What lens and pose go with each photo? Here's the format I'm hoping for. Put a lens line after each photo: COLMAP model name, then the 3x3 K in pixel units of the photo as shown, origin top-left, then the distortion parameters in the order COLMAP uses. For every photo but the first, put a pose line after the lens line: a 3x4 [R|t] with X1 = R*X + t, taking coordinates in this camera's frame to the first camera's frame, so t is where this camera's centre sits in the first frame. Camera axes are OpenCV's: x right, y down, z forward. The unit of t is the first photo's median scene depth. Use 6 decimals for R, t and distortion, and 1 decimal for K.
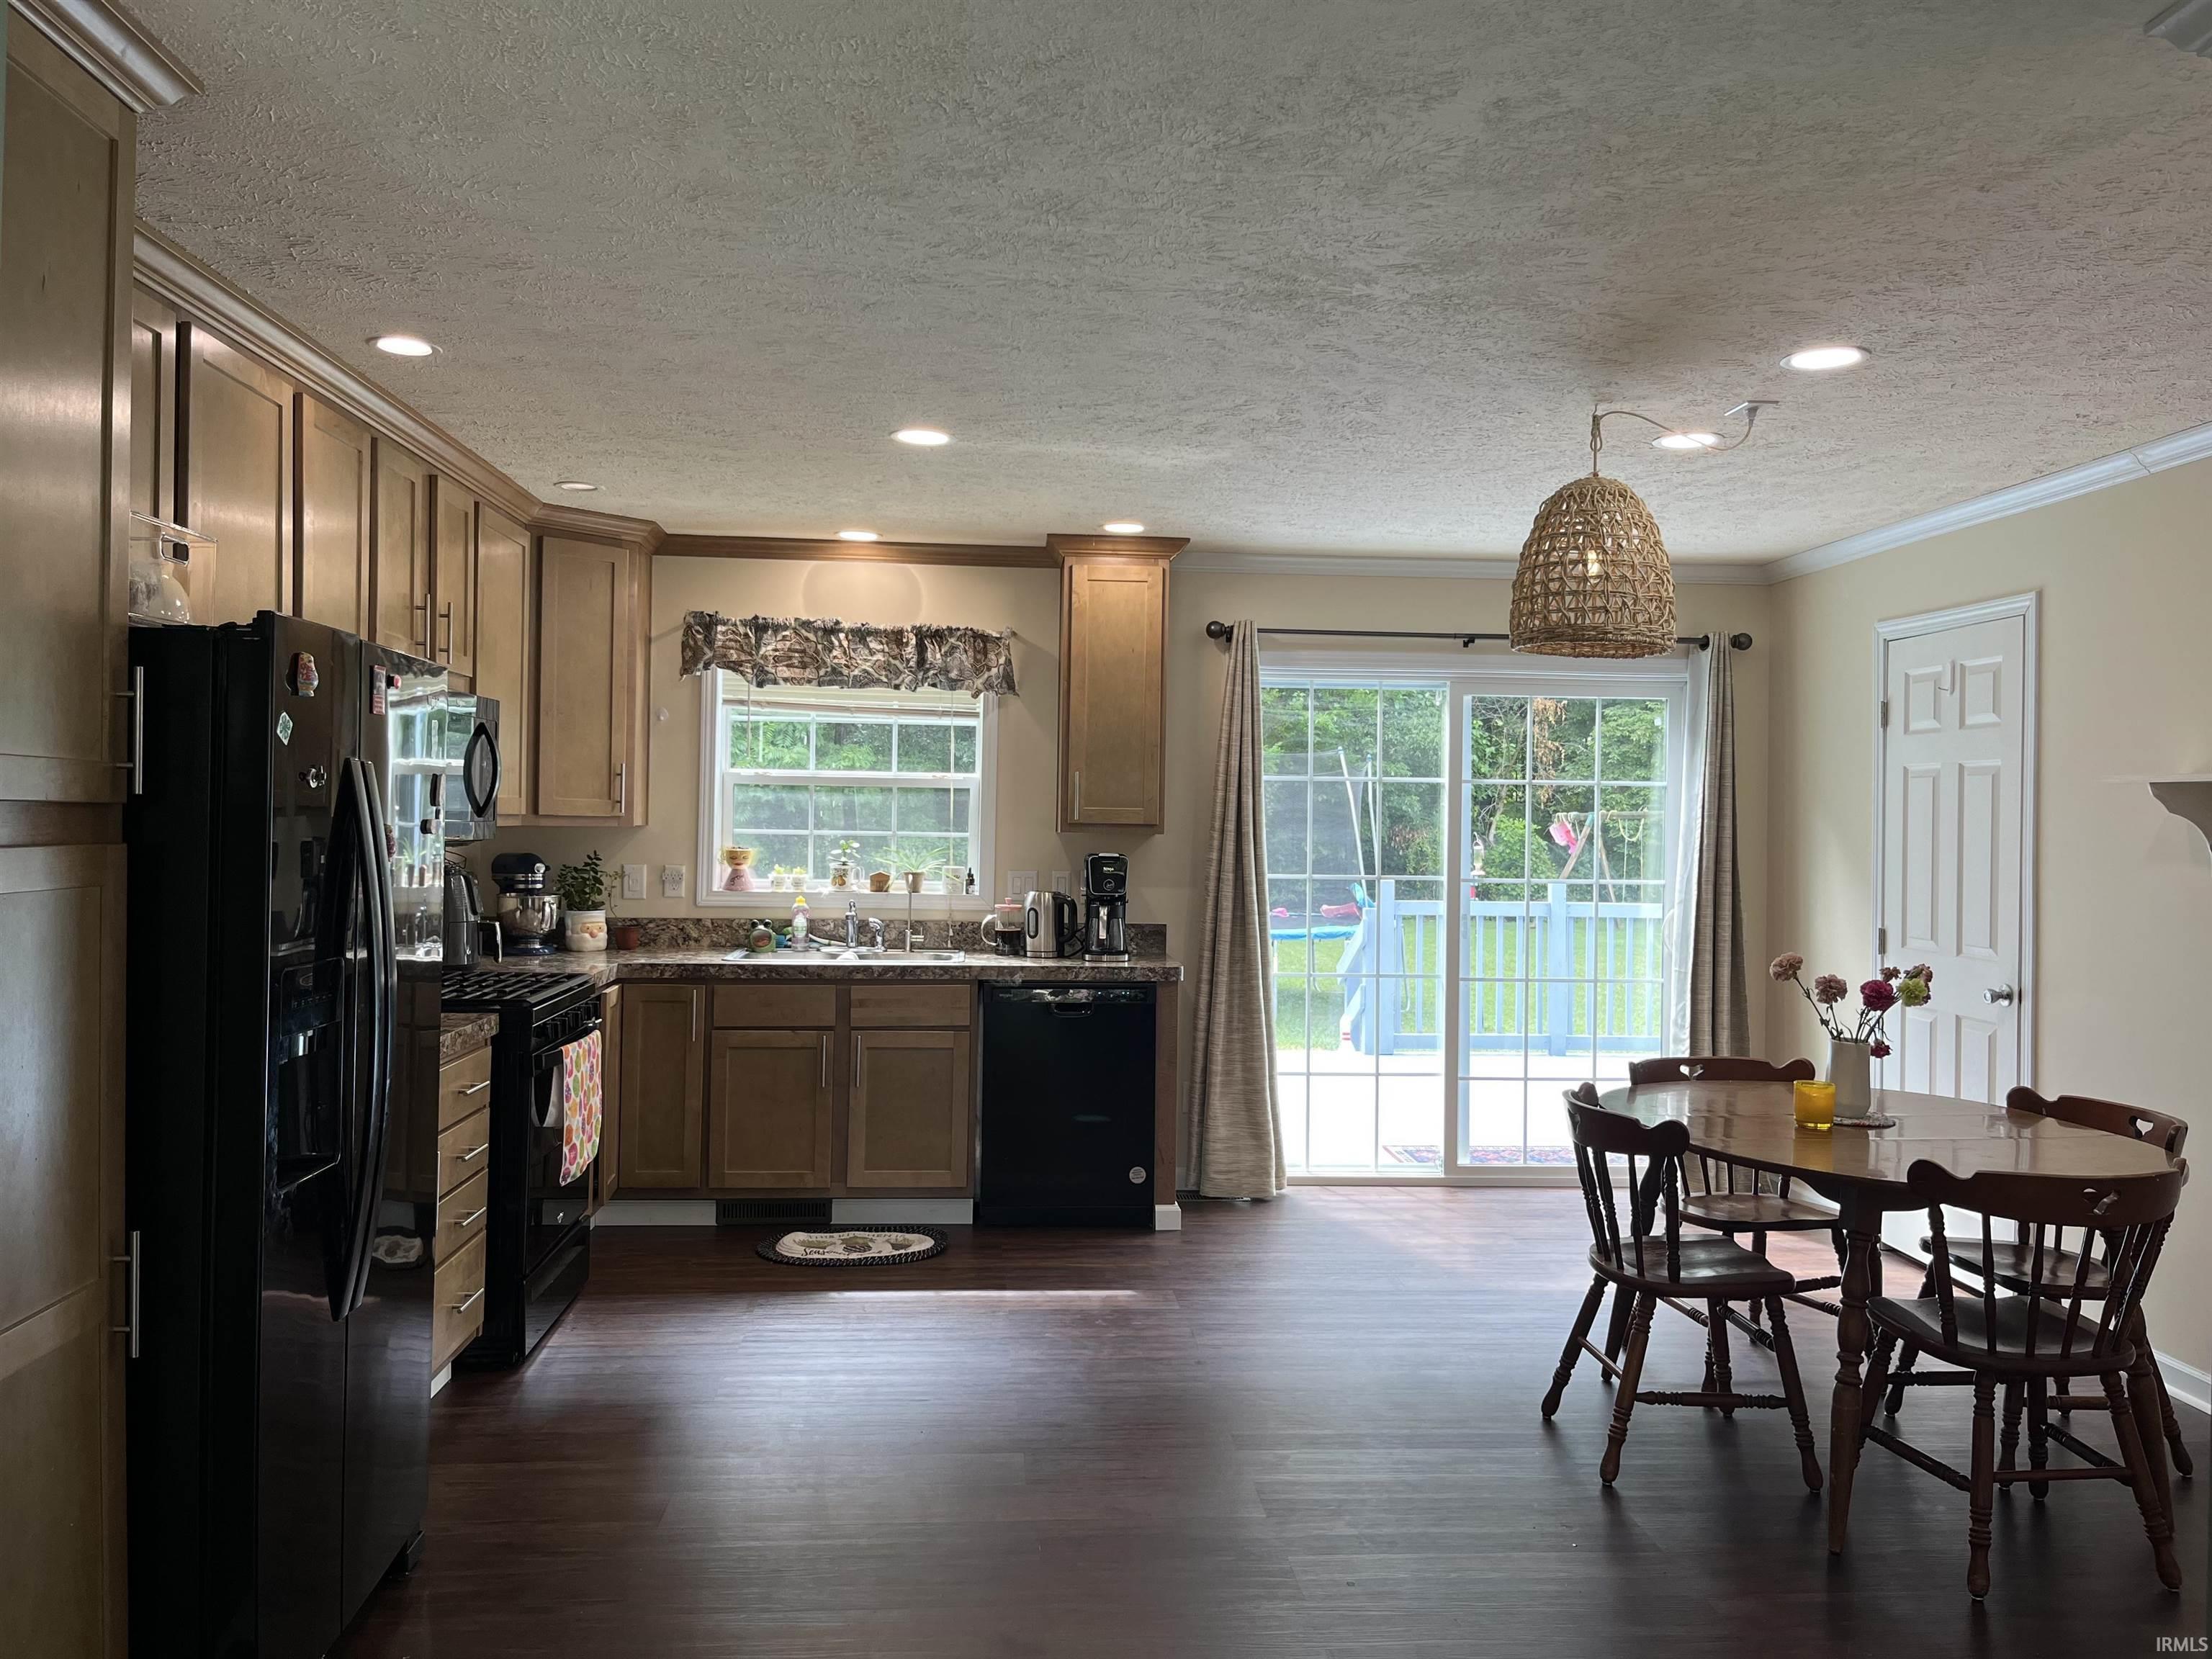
lens RADIAL K [[1659.4, 0, 1109.8], [0, 1659.4, 830.4], [0, 0, 1]] dist [0.052975, -0.073180]
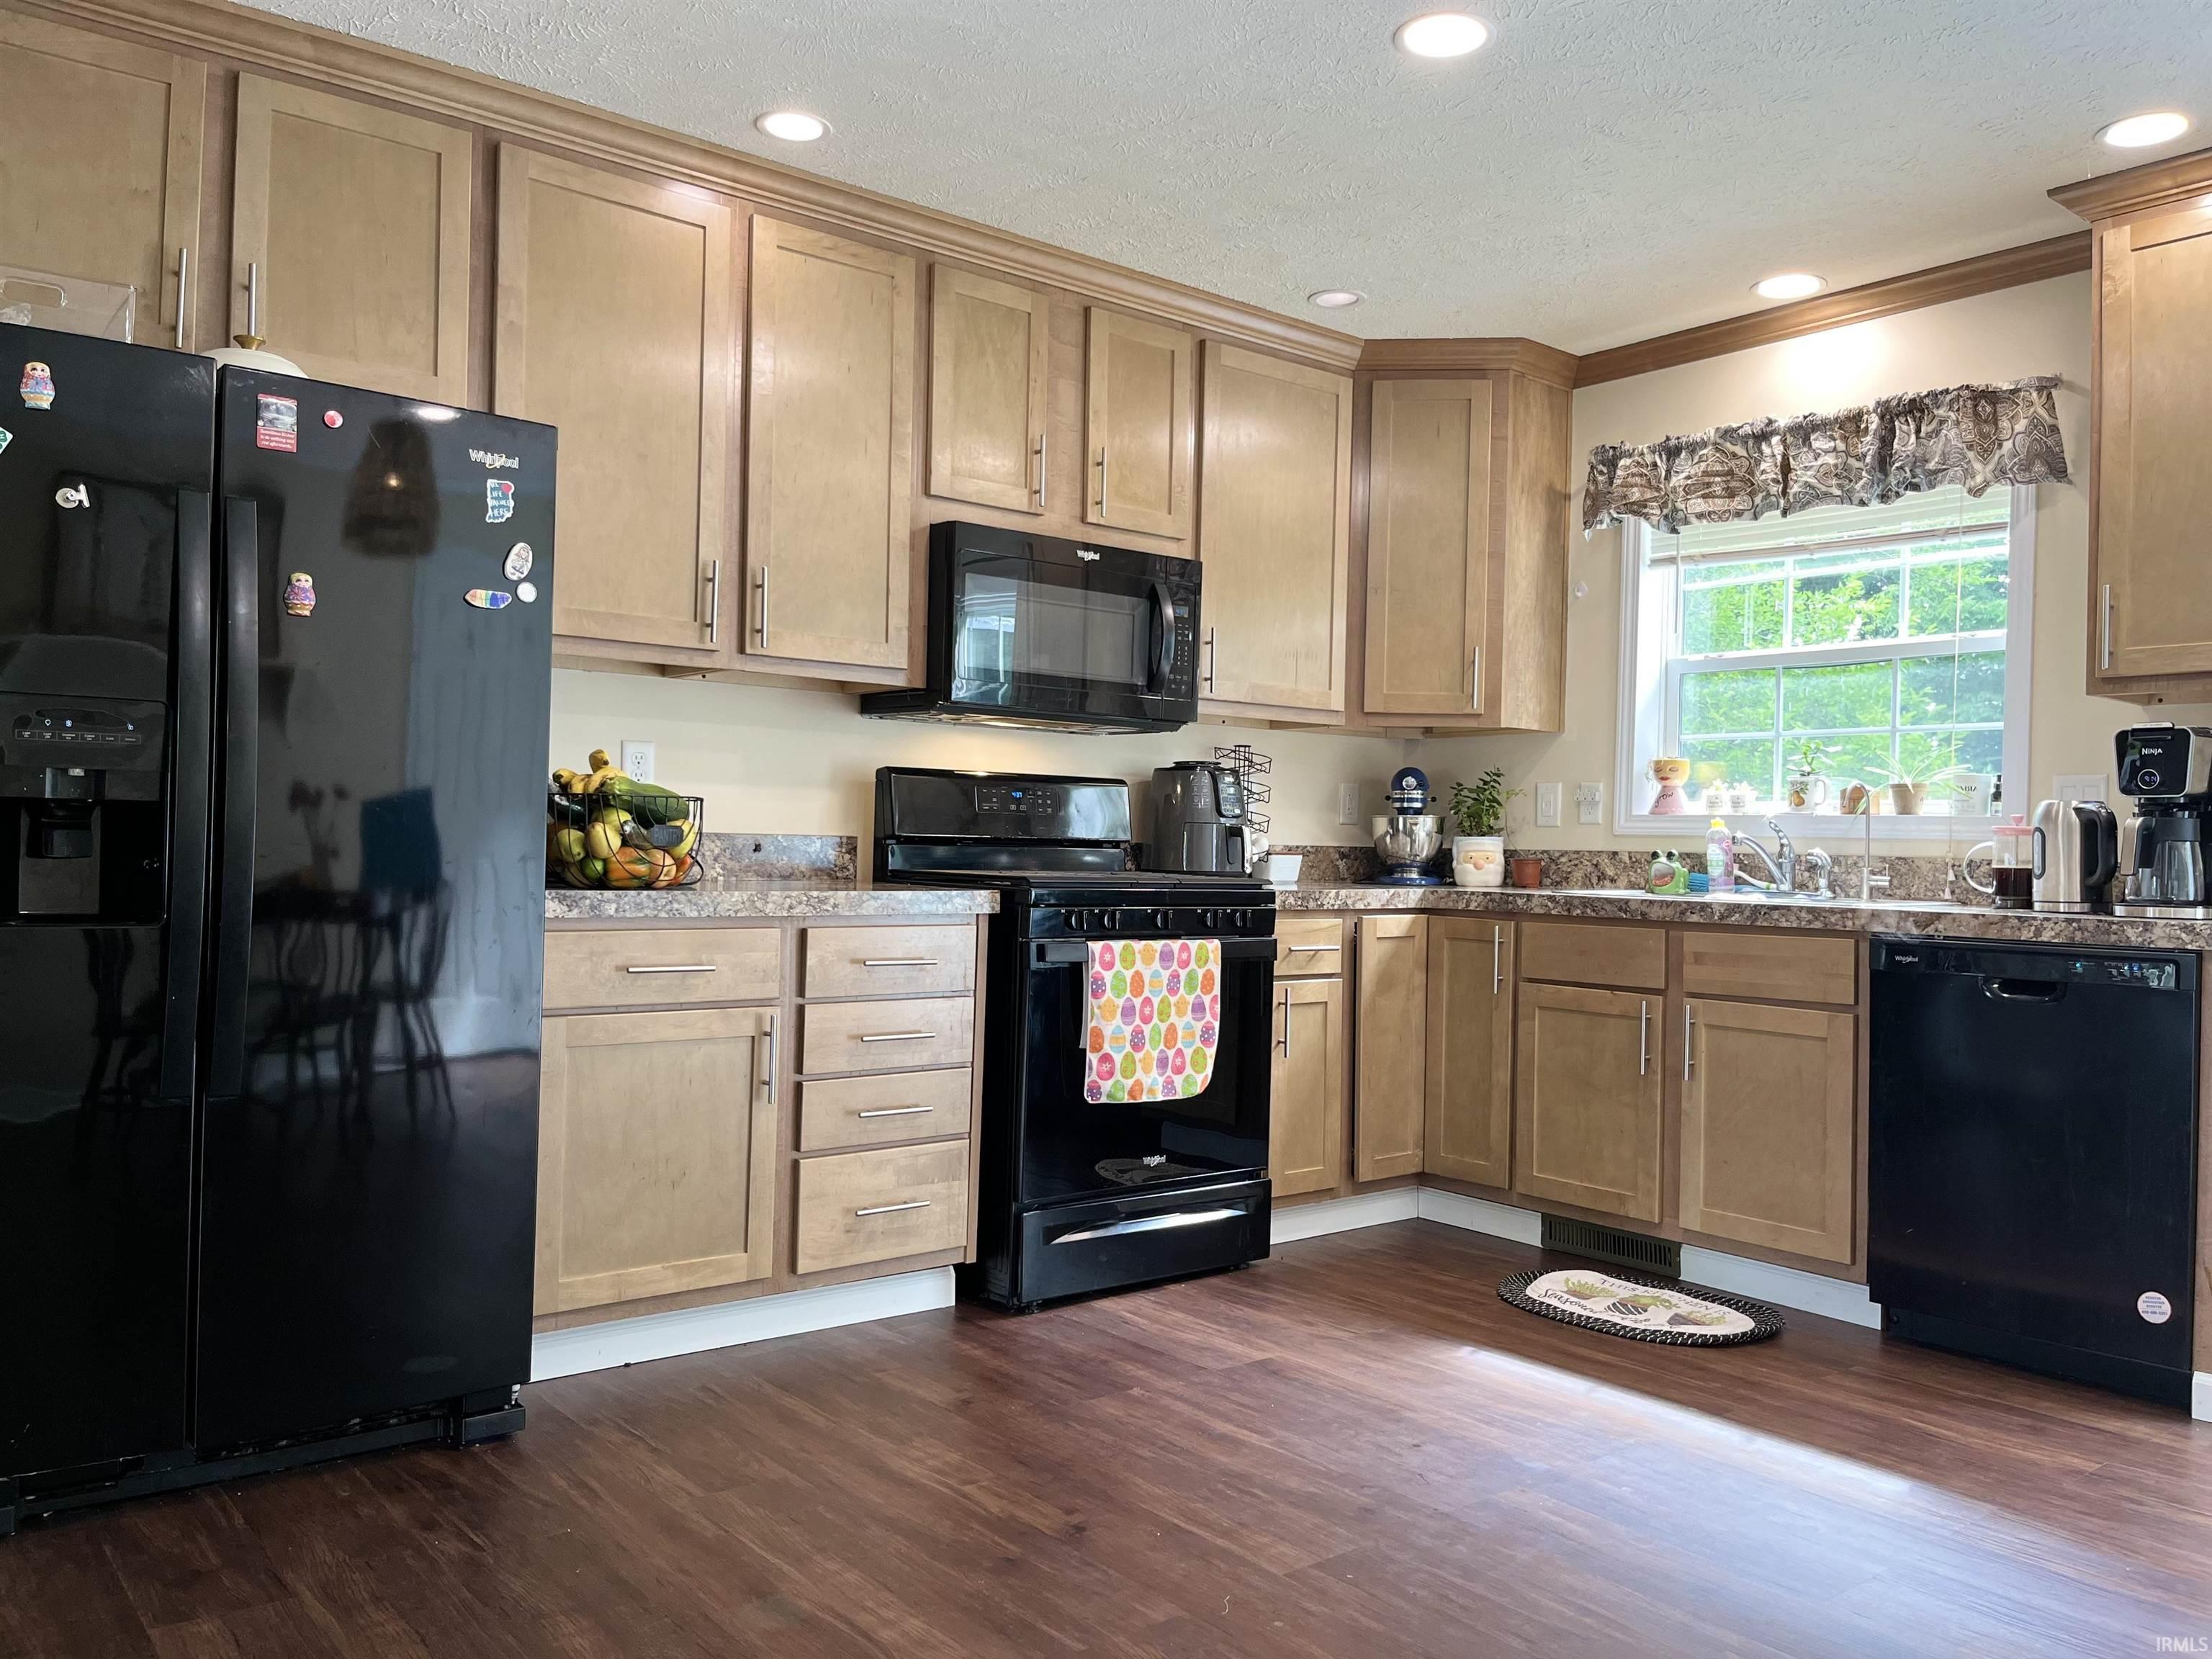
lens RADIAL K [[1659.4, 0, 1109.8], [0, 1659.4, 830.4], [0, 0, 1]] dist [0.052975, -0.073180]
pose [[0.567386, -0.011839, -0.823367, 0.253285], [-0.018091, 0.999476, -0.026839, 0.069241], [0.823253, 0.030124, 0.566874, 0.385008]]
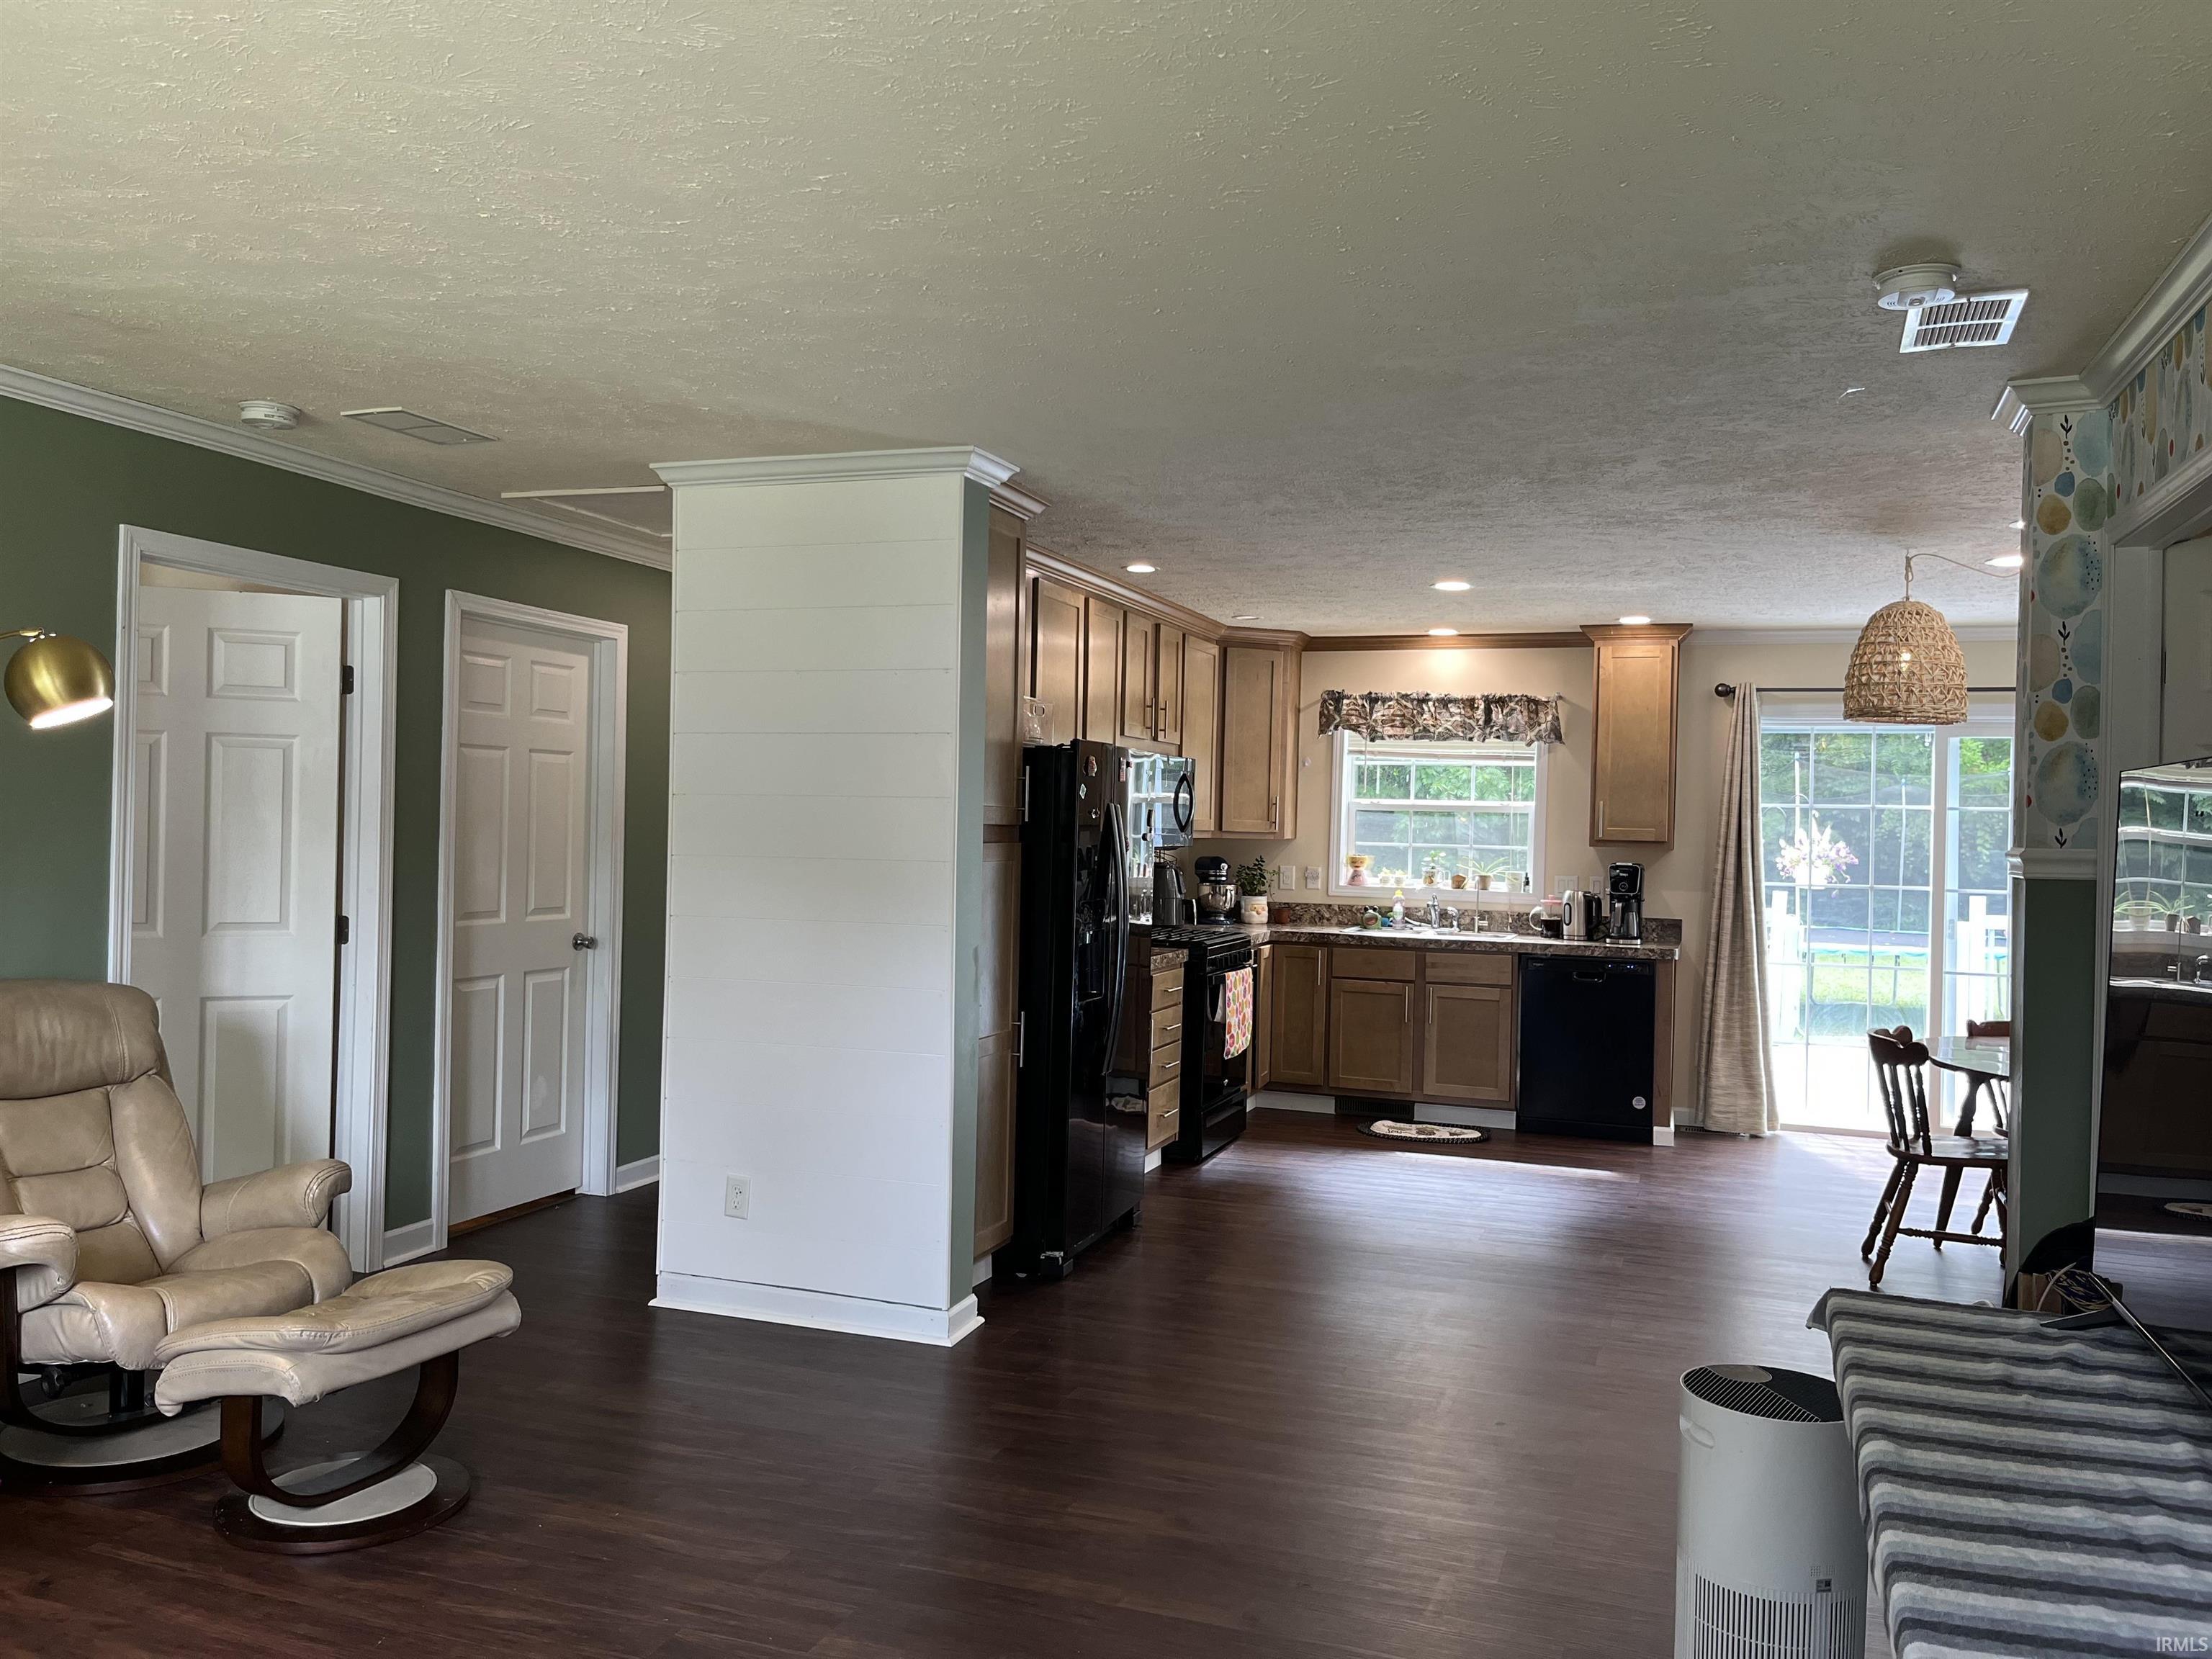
lens RADIAL K [[1643.5, 0, 1106.0], [0, 1643.5, 829.5], [0, 0, 1]] dist [0.069673, -0.119261]
pose [[0.908999, 0.006450, -0.416748, 0.168573], [-0.010862, 0.999907, -0.008218, 0.002468], [0.416656, 0.011997, 0.908985, -0.368114]]
